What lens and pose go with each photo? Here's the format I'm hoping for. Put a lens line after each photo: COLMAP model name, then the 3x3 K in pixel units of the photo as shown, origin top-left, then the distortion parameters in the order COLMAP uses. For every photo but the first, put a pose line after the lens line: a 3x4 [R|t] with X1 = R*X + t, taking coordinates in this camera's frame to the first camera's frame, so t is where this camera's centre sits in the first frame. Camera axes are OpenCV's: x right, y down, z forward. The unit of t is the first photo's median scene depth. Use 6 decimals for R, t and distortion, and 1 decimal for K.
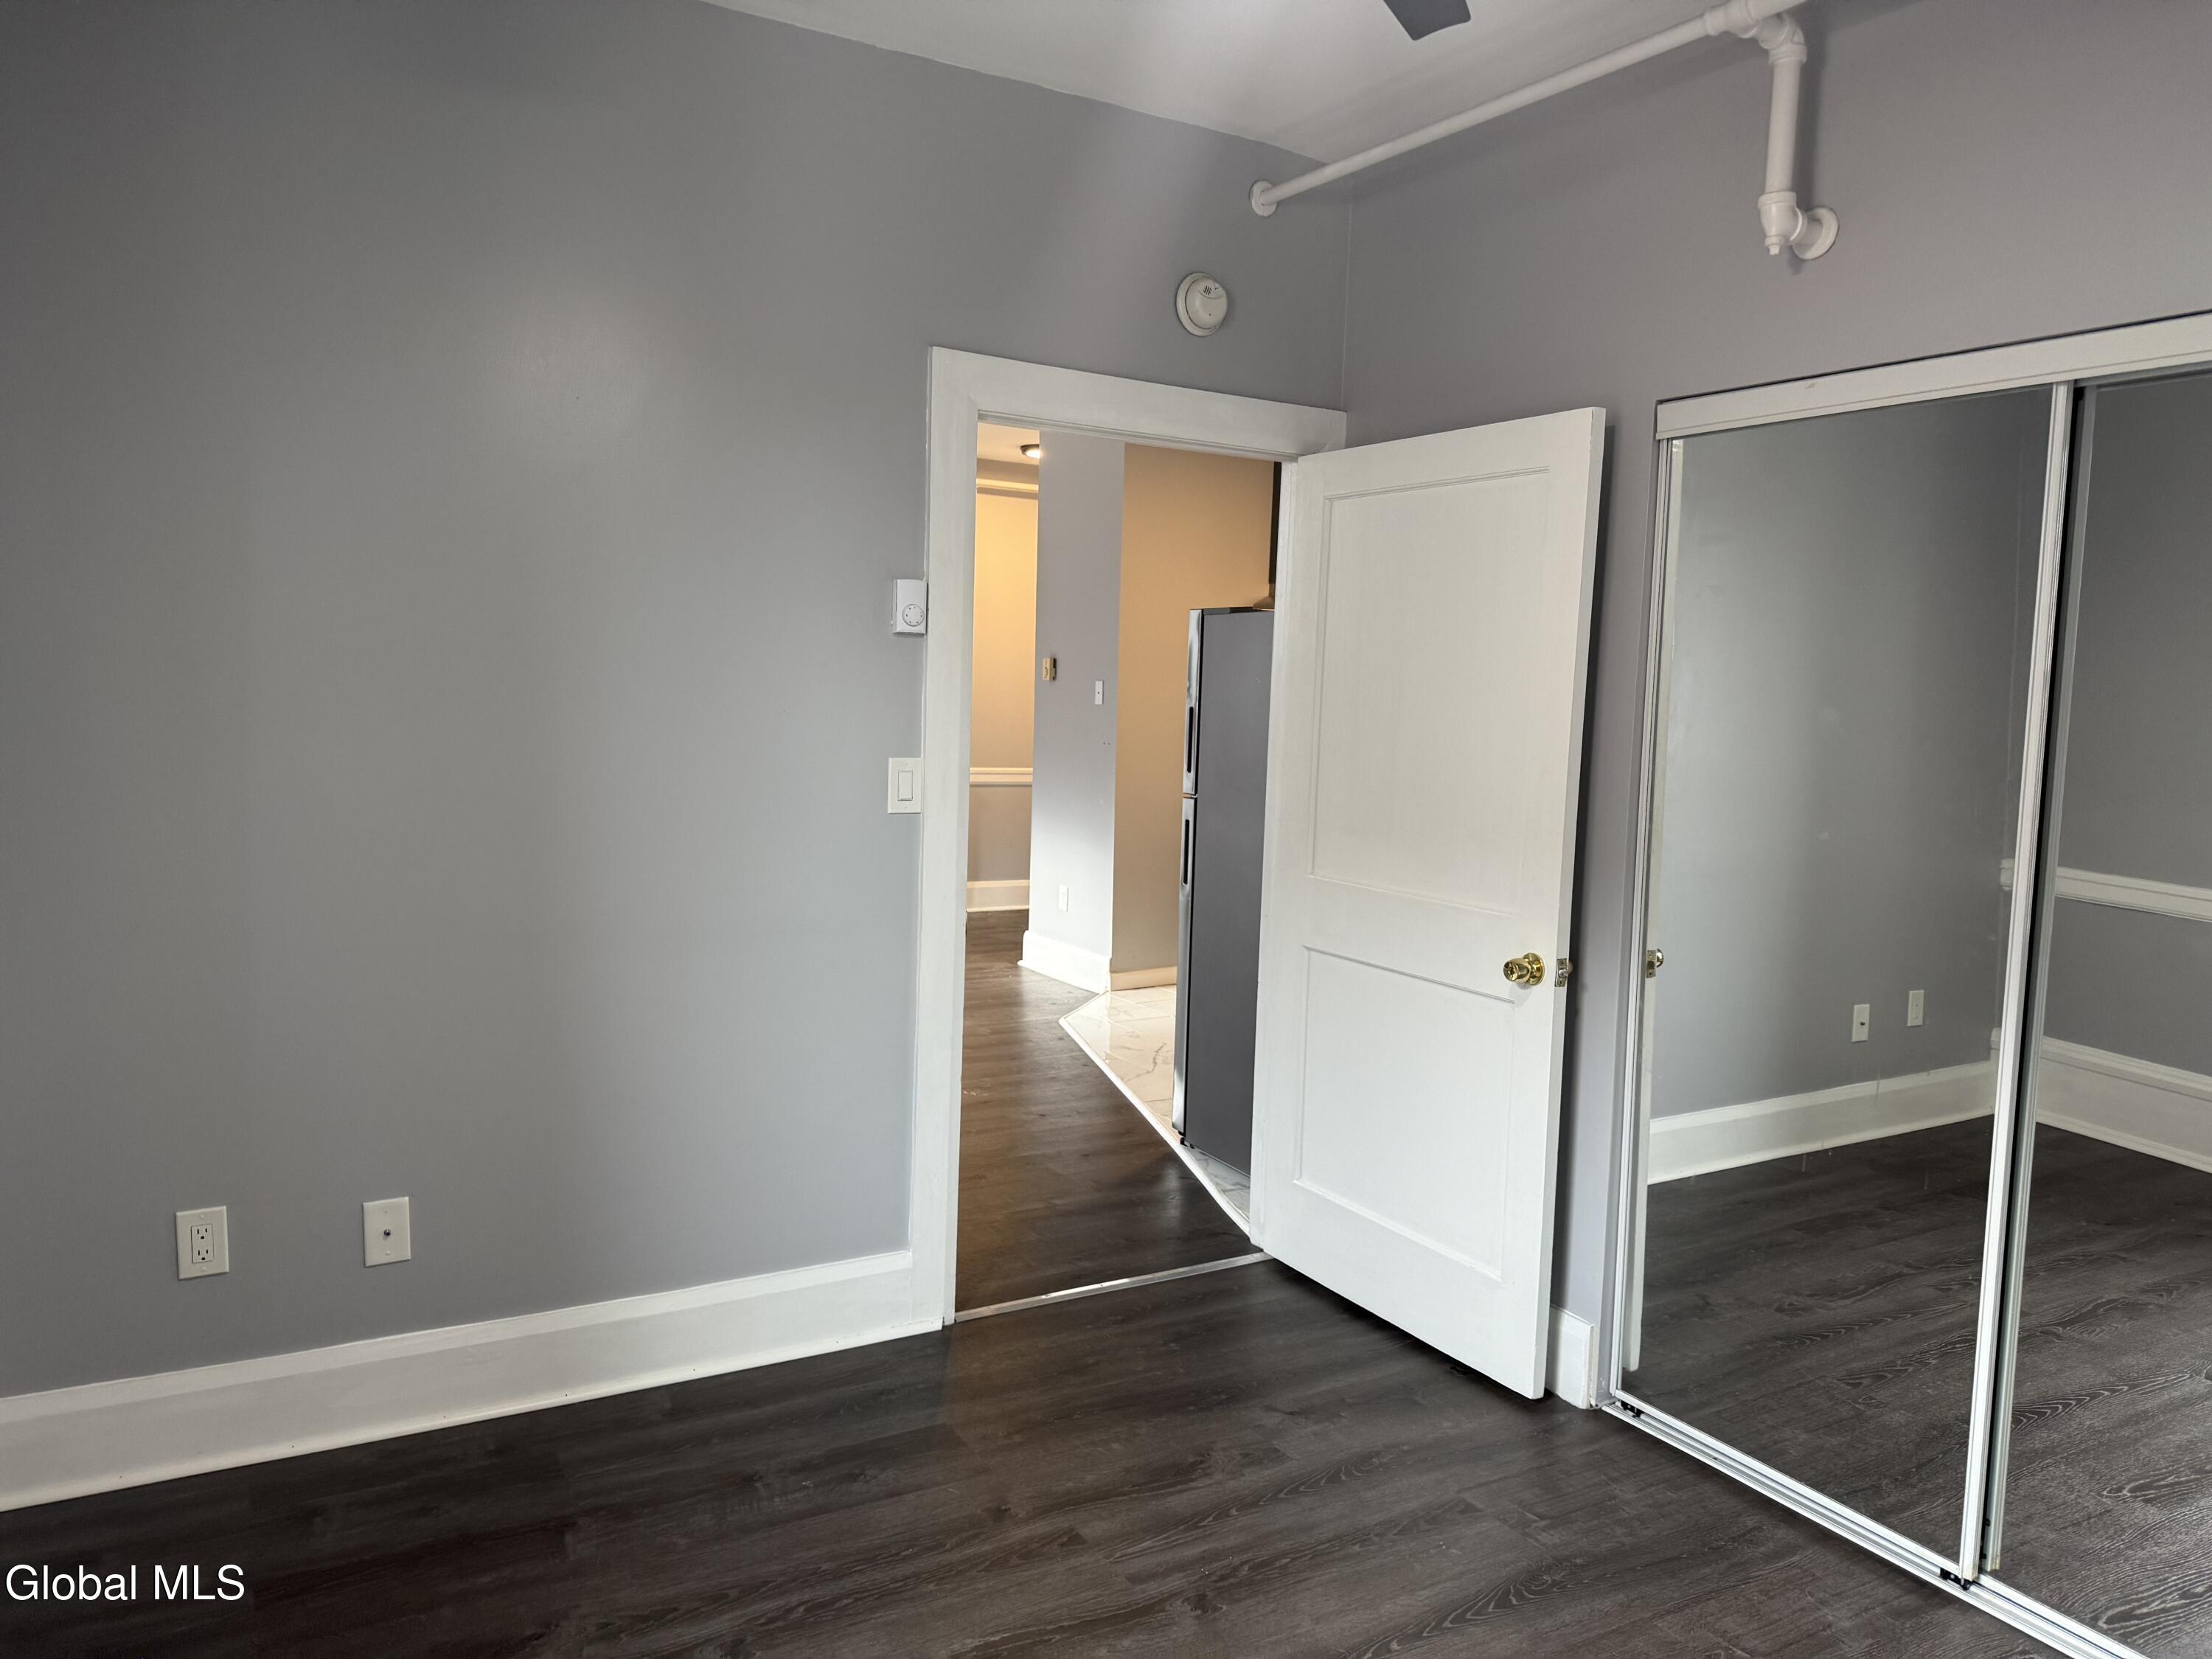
lens RADIAL K [[1561.6, 0, 1104.8], [0, 1561.6, 825.0], [0, 0, 1]] dist [0.066133, -0.116622]
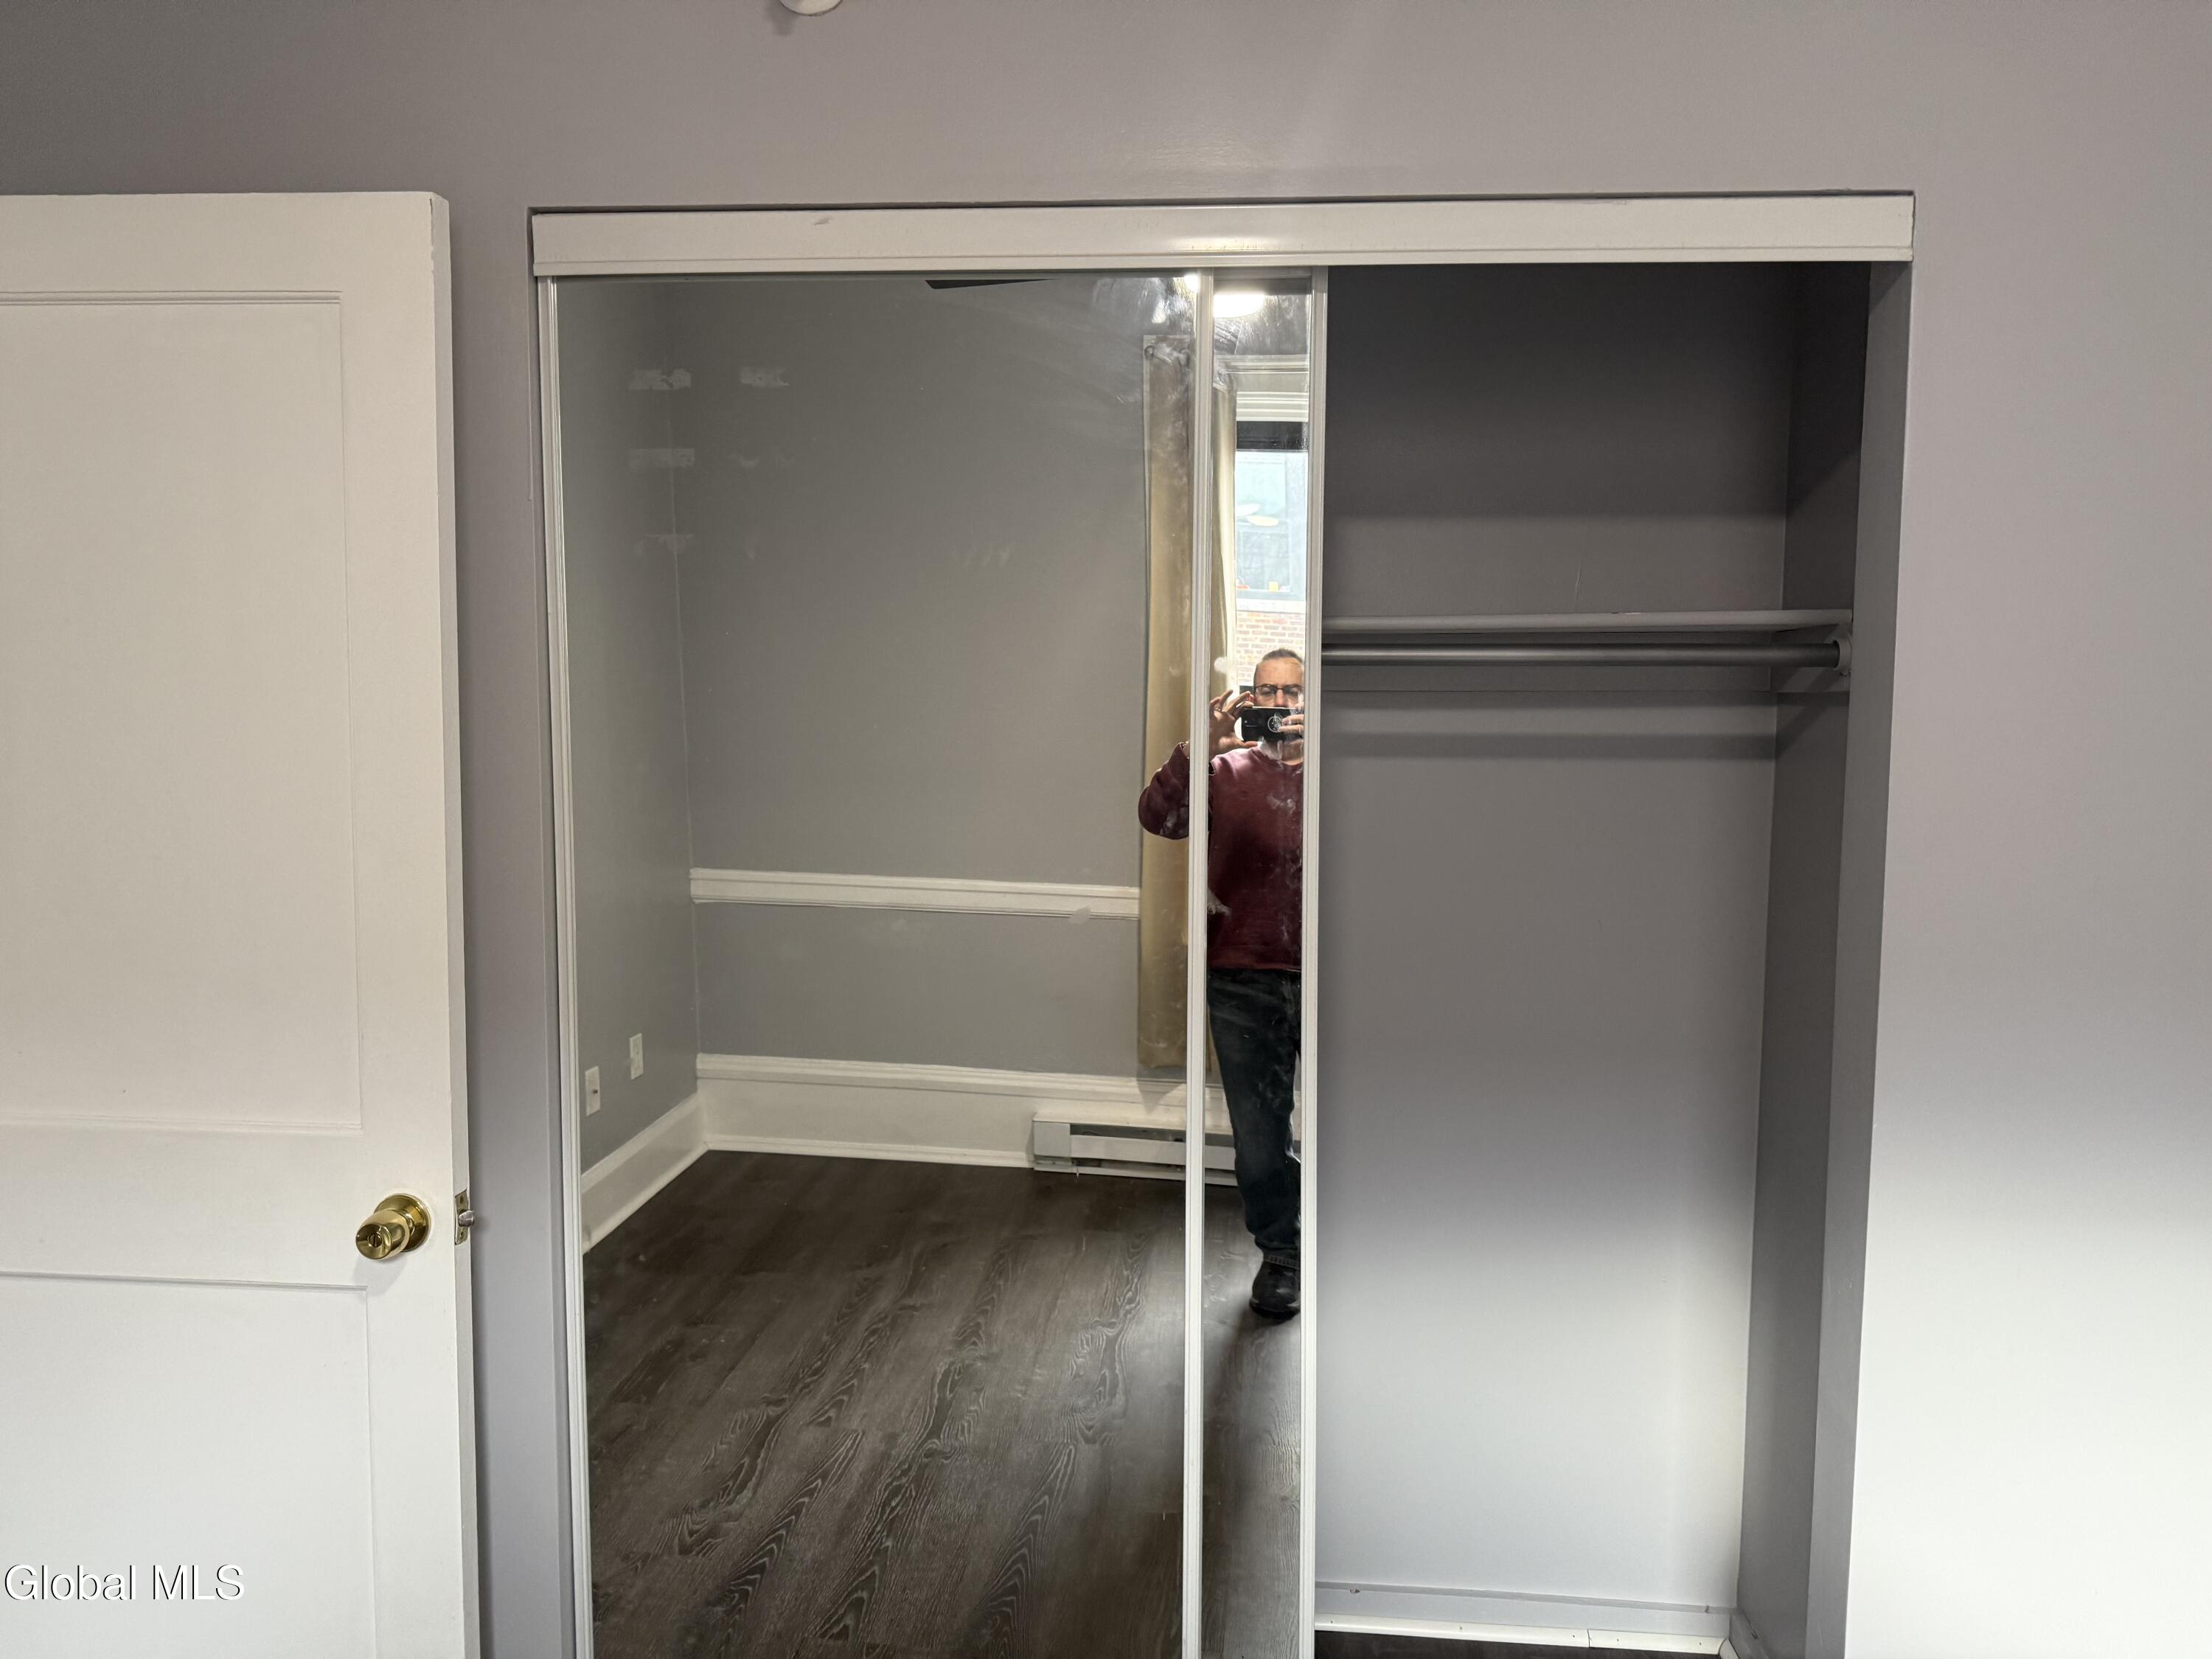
lens RADIAL K [[1561.6, 0, 1104.8], [0, 1561.6, 825.0], [0, 0, 1]] dist [0.066133, -0.116622]
pose [[0.584157, -0.092048, 0.806404, -0.013352], [0.079921, 0.995243, 0.055709, -0.054550], [-0.807696, 0.031906, 0.588735, 0.460384]]
